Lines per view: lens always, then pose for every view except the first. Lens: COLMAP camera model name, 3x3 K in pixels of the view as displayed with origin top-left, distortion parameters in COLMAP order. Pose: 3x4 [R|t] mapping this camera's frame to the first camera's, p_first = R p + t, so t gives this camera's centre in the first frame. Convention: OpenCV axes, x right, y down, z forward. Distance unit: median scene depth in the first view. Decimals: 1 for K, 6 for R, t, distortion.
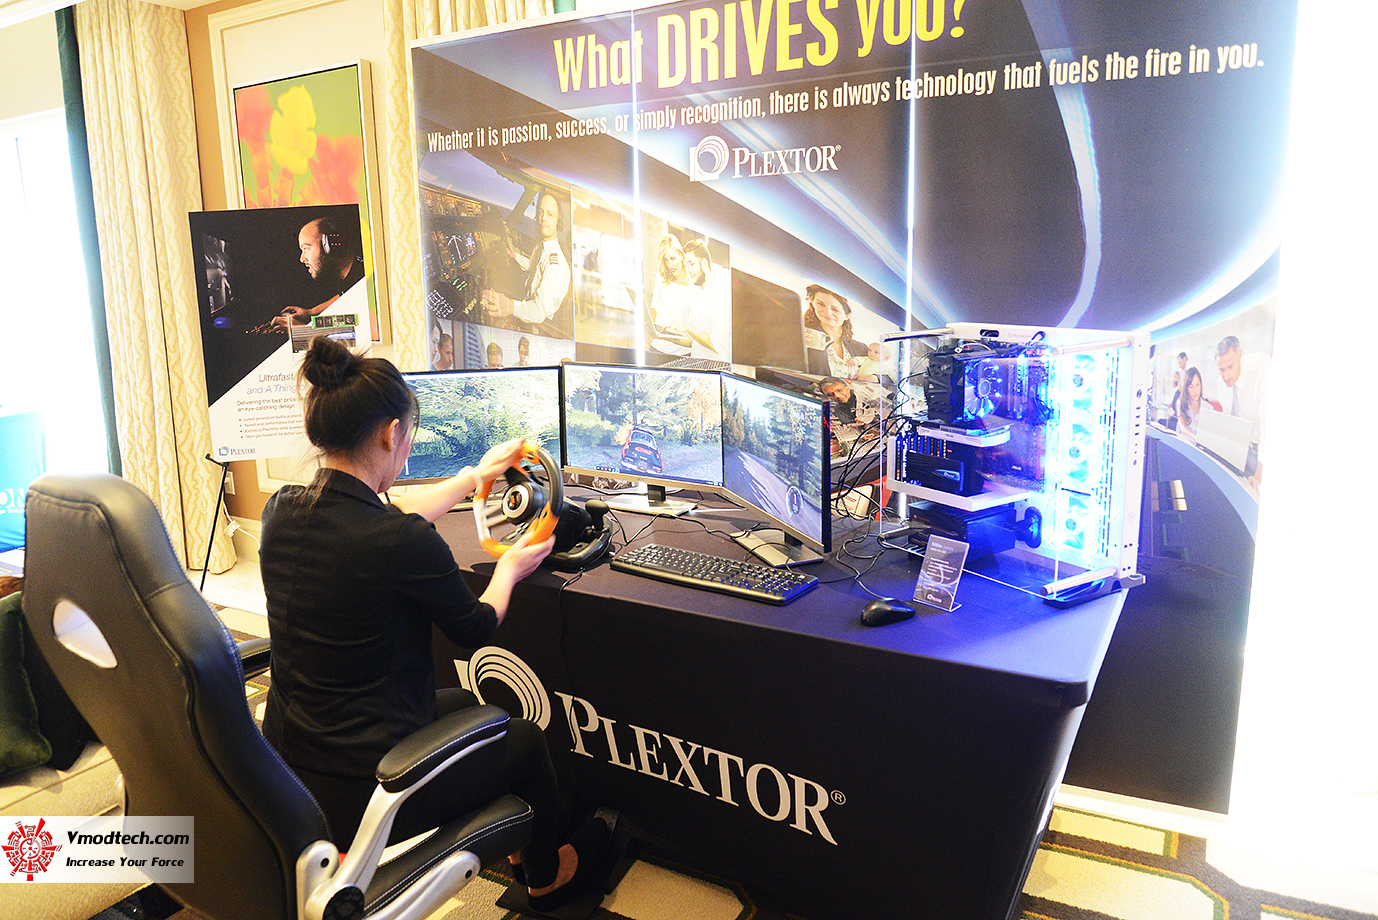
lens RADIAL K [[955.9, 0, 686.3], [0, 955.9, 464.9], [0, 0, 1]] dist [-0.061624, 0.019375]
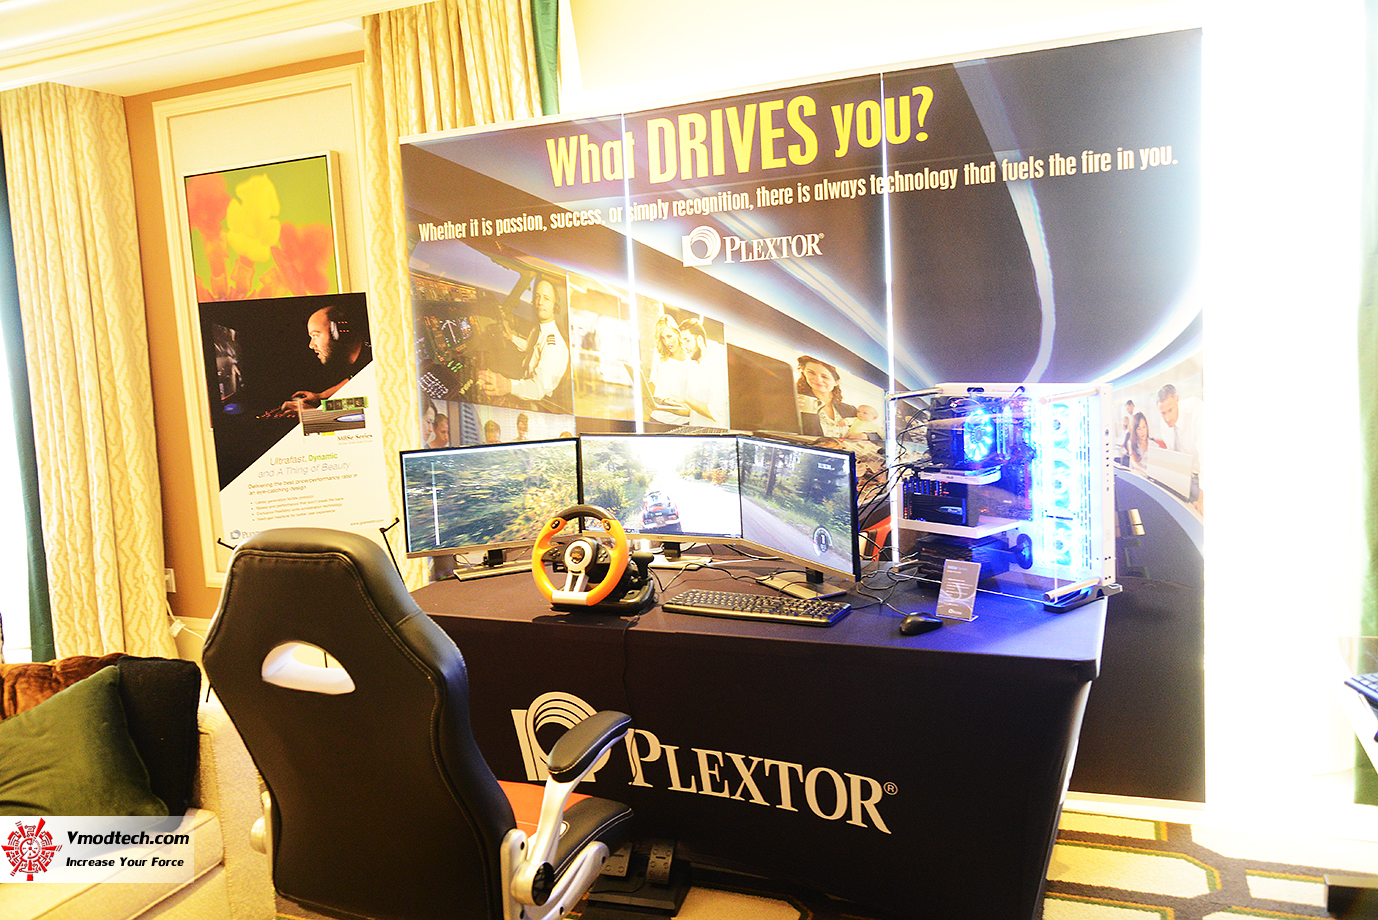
lens RADIAL K [[1046.3, 0, 691.8], [0, 1046.3, 461.4], [0, 0, 1]] dist [-0.015954, 0.011389]
pose [[0.991856, -0.043643, 0.119656, -0.152842], [0.054260, 0.994733, -0.086956, 0.035119], [-0.115230, 0.092740, 0.989000, -0.194274]]
